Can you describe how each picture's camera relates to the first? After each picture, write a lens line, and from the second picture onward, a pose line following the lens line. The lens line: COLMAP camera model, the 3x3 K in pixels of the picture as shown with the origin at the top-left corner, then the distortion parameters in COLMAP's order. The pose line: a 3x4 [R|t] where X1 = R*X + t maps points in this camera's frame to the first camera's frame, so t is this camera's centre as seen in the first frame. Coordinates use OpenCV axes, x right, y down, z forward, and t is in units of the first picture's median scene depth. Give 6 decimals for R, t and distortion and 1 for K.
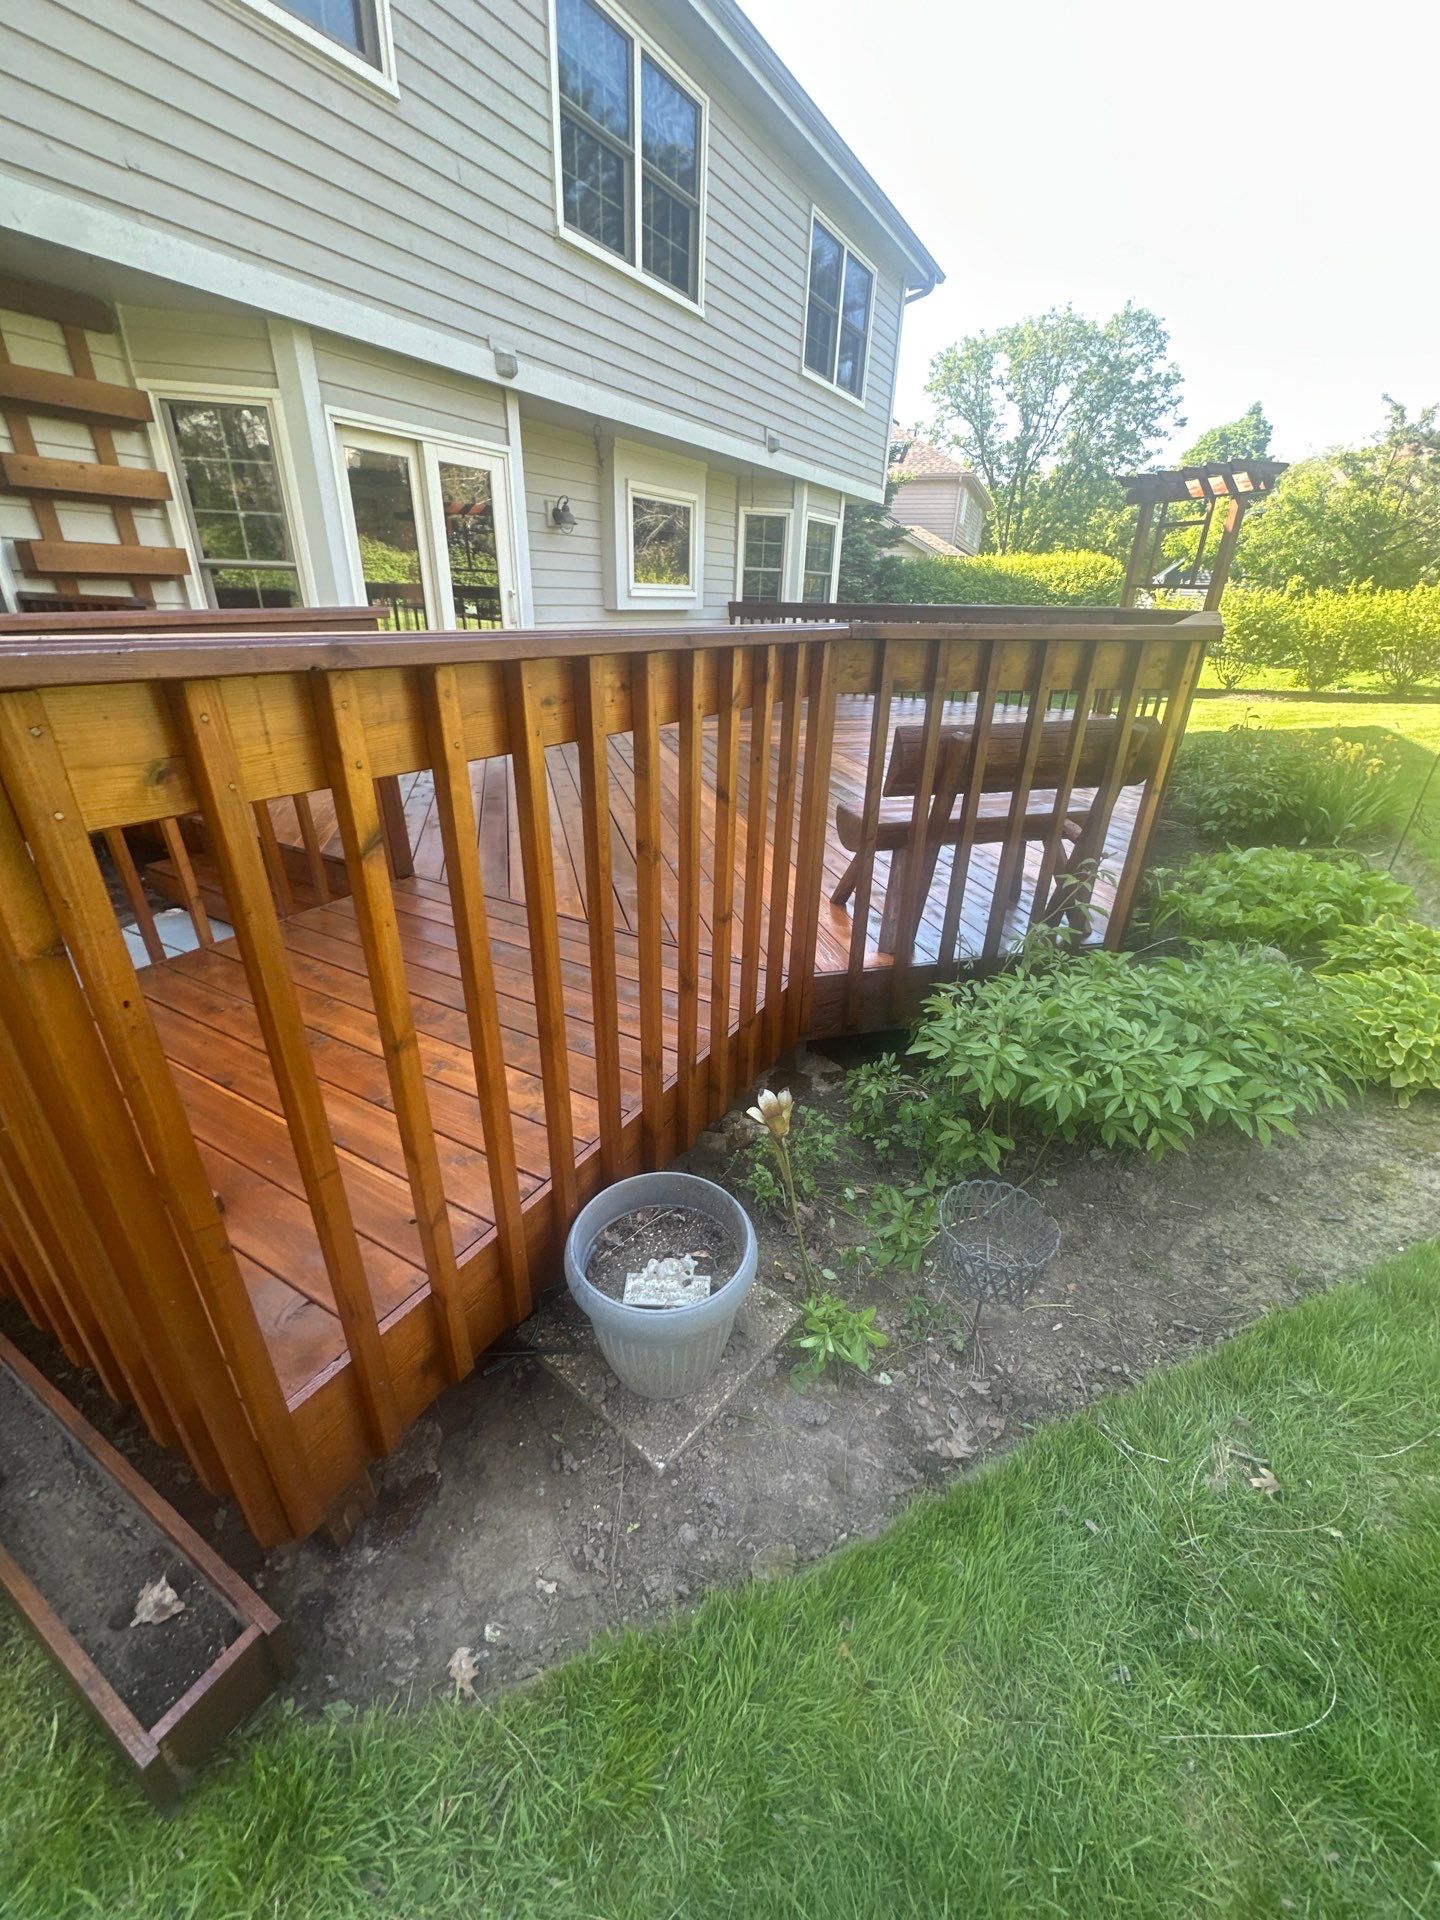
lens RADIAL K [[764.3, 0, 716.4], [0, 764.3, 960.6], [0, 0, 1]] dist [-0.004470, 0.000802]
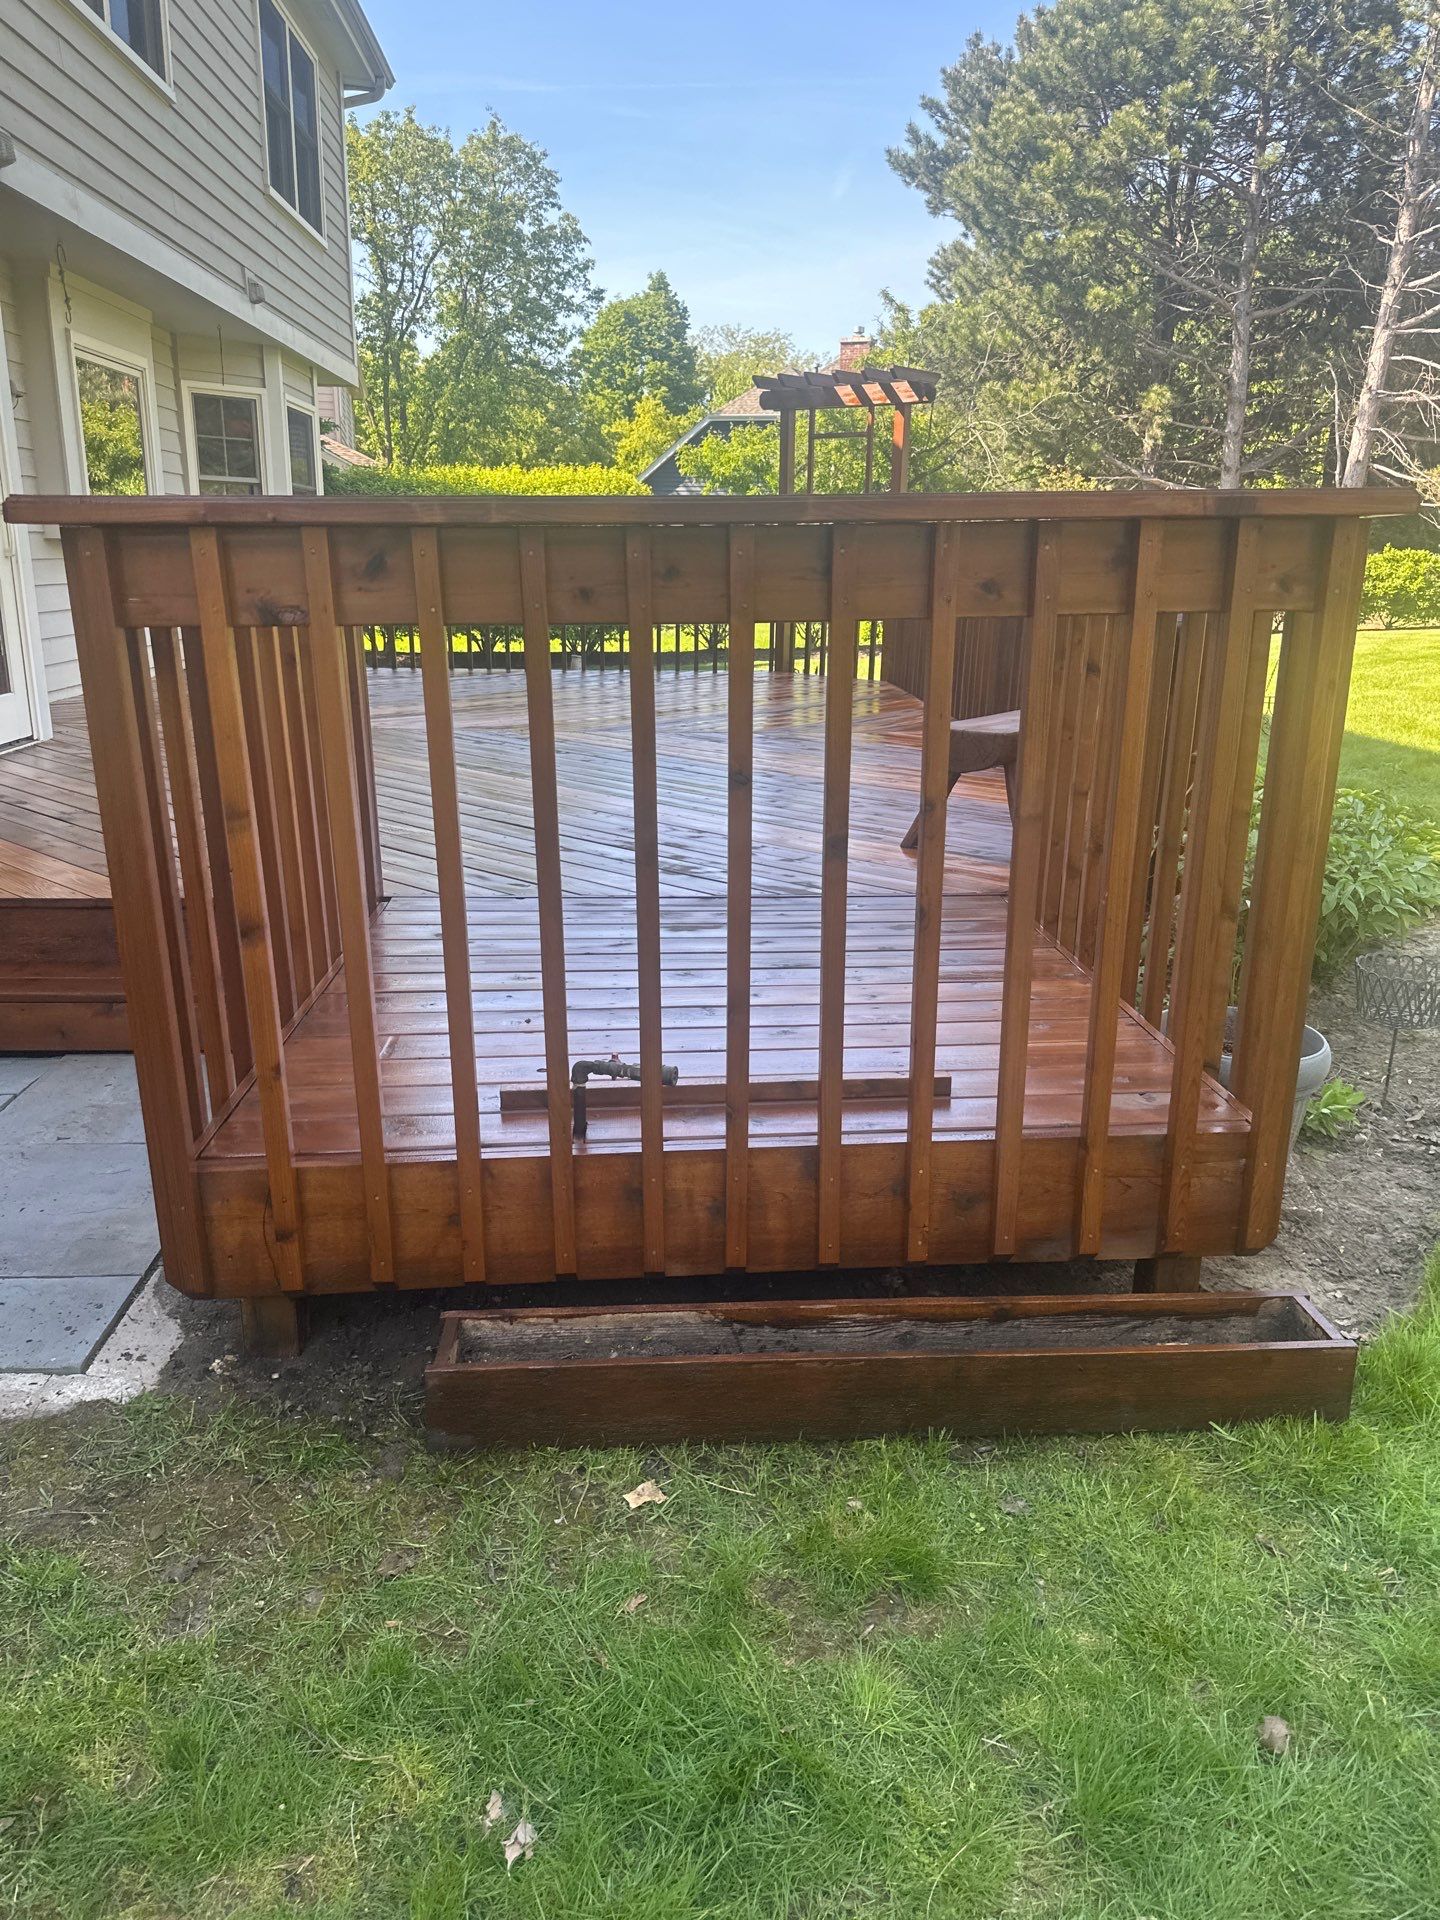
lens RADIAL K [[1364.5, 0, 730.1], [0, 1364.5, 969.2], [0, 0, 1]] dist [0.002150, -0.000671]
pose [[0.826014, -0.172431, 0.536626, -0.156284], [0.243414, 0.967829, -0.063693, 0.018474], [-0.508380, 0.183234, 0.841413, -0.026833]]
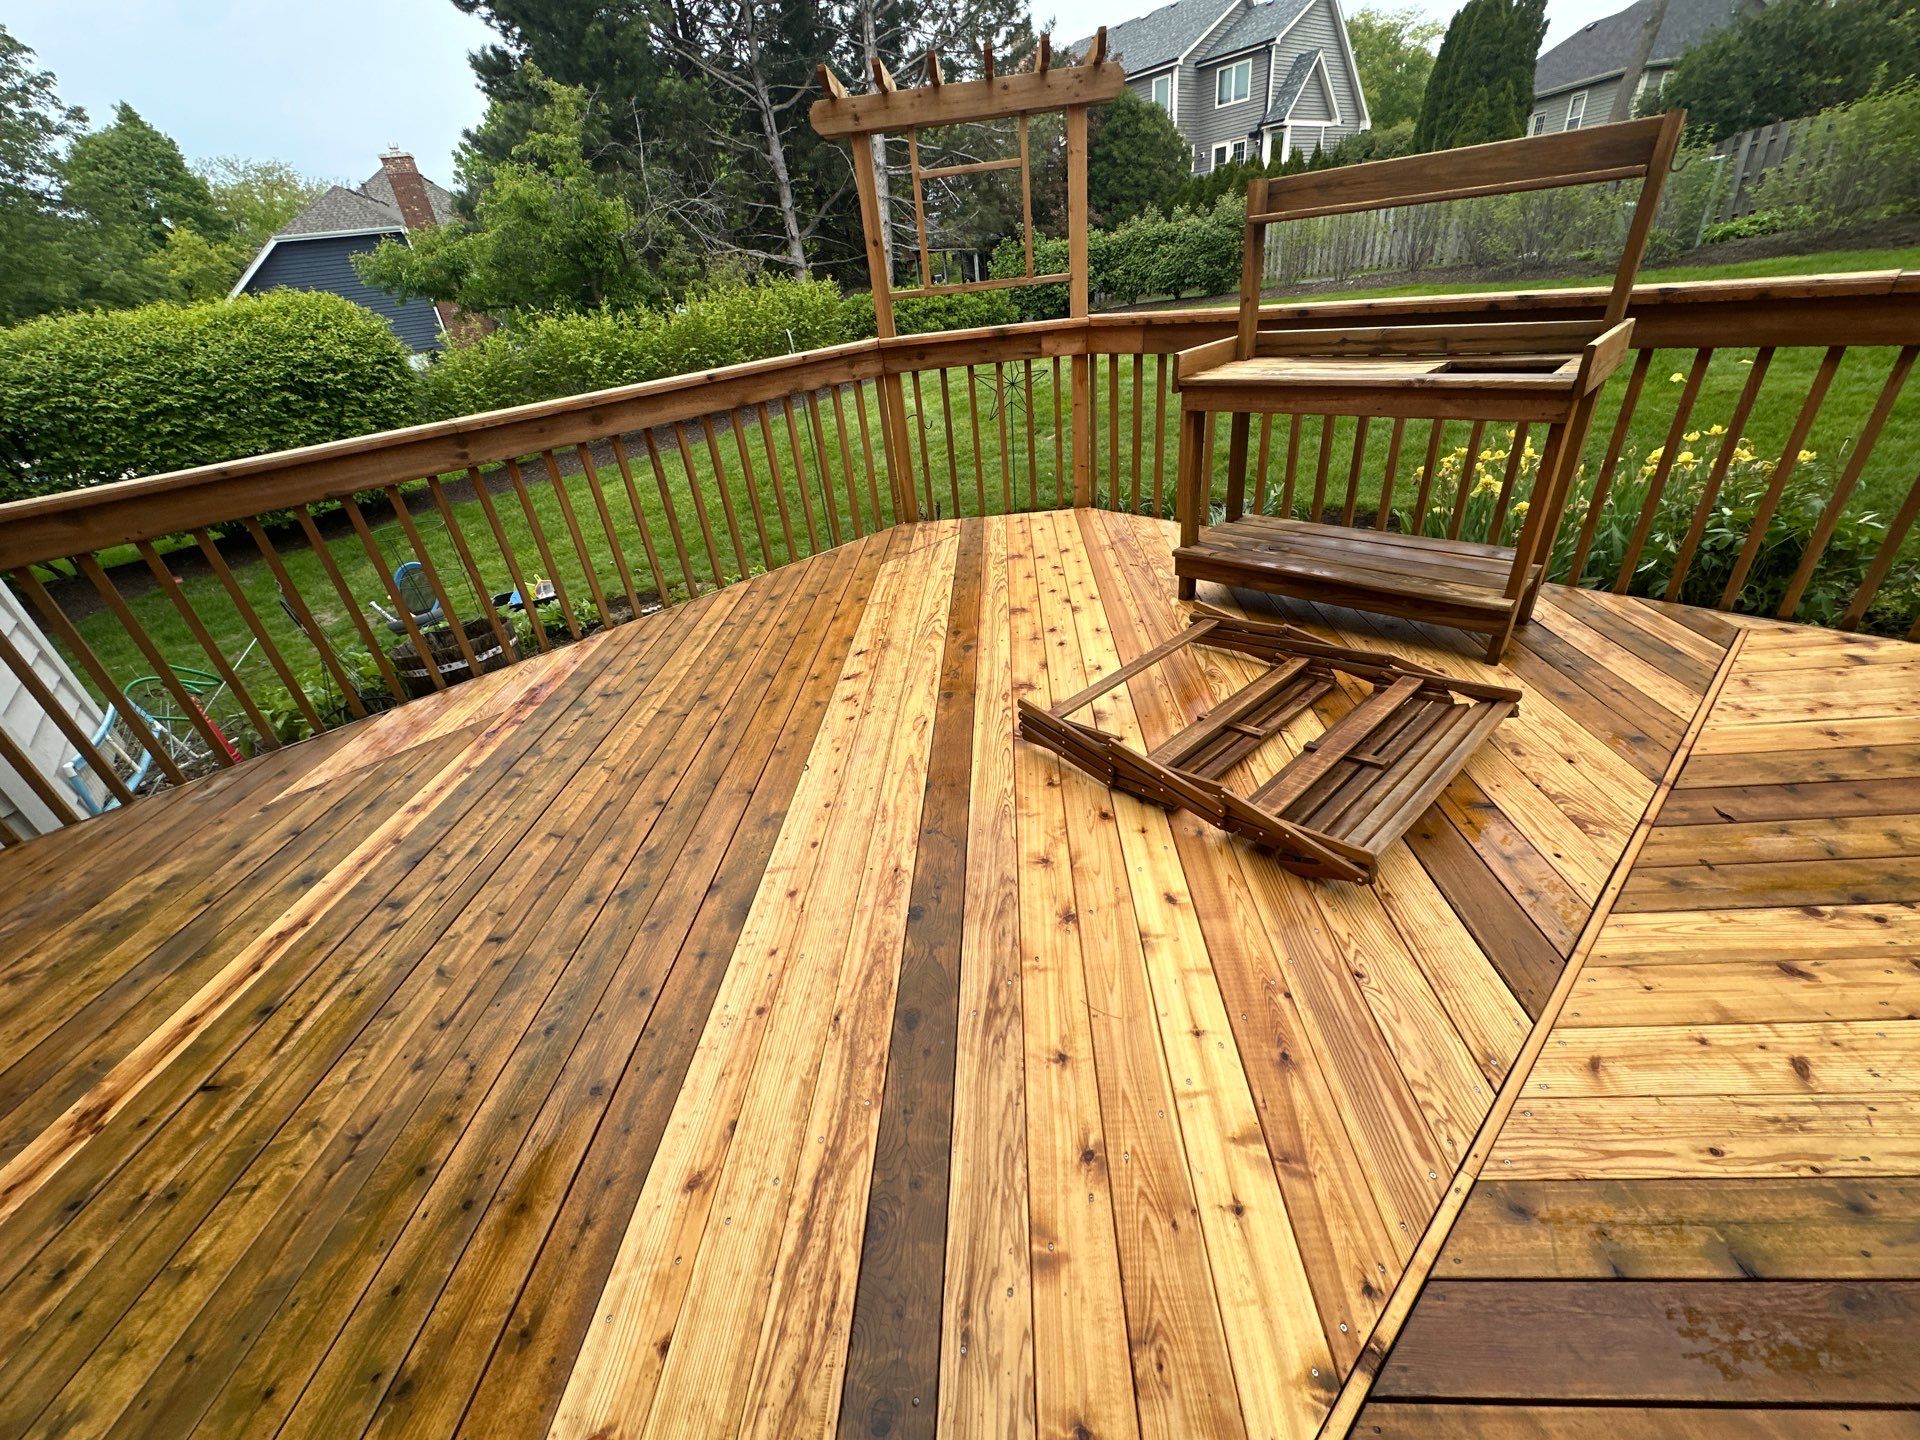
lens RADIAL K [[766.5, 0, 955.0], [0, 766.5, 719.8], [0, 0, 1]] dist [-0.002407, 0.000481]
pose [[0.291385, -0.524962, 0.799693, -0.013879], [0.510168, 0.792442, 0.334311, -0.192106], [-0.809211, 0.310565, 0.498725, 0.365683]]
